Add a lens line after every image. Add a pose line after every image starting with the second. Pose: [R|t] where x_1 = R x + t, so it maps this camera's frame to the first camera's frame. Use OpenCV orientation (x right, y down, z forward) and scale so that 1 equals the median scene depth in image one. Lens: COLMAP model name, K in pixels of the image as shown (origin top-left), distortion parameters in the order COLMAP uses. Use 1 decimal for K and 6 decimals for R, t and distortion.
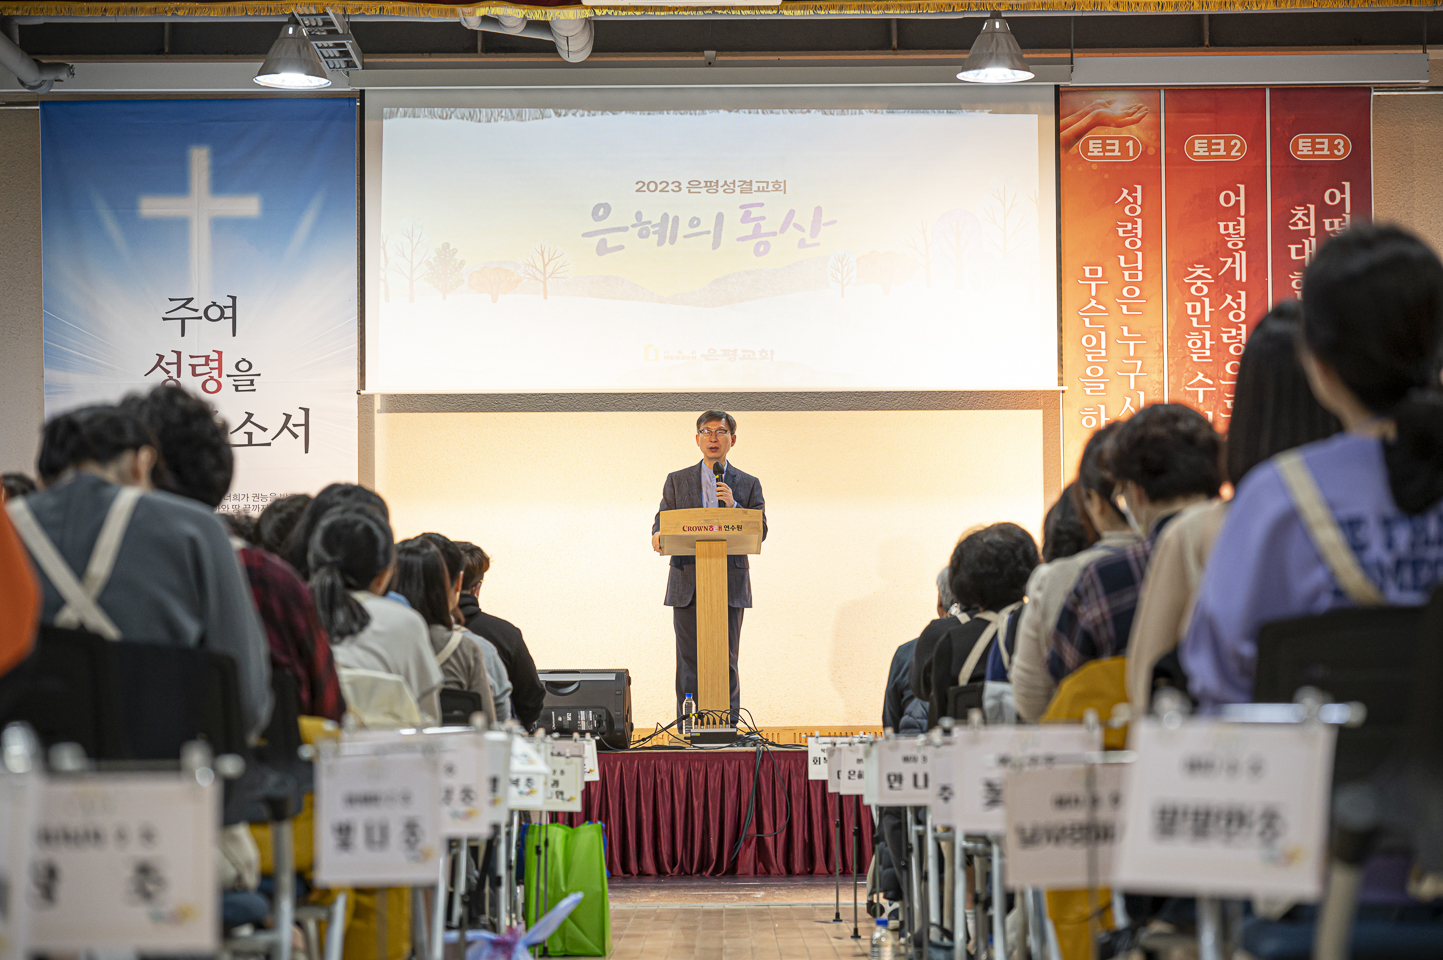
lens RADIAL K [[3597.5, 0, 721.9], [0, 3597.5, 482.4], [0, 0, 1]] dist [0.085195, 0.000000]
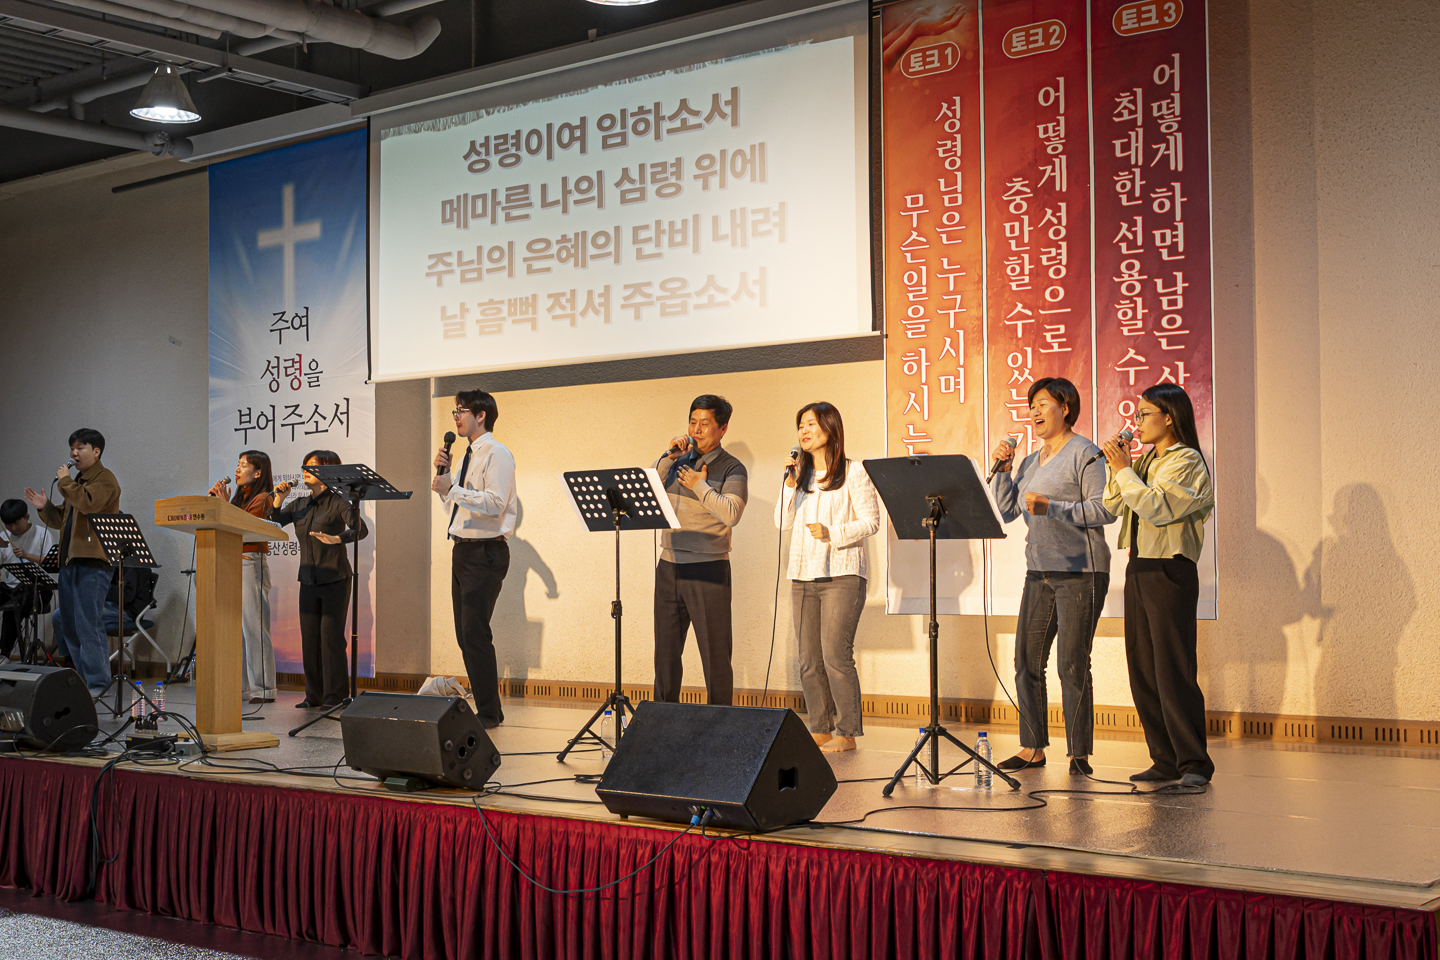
lens RADIAL K [[1846.4, 0, 723.8], [0, 1846.4, 484.2], [0, 0, 1]] dist [0.020204, 0.000000]
pose [[0.783398, -0.023642, -0.621071, 0.350480], [0.046801, 0.998683, 0.021016, 0.000322], [0.619756, -0.045530, 0.783472, 0.605235]]
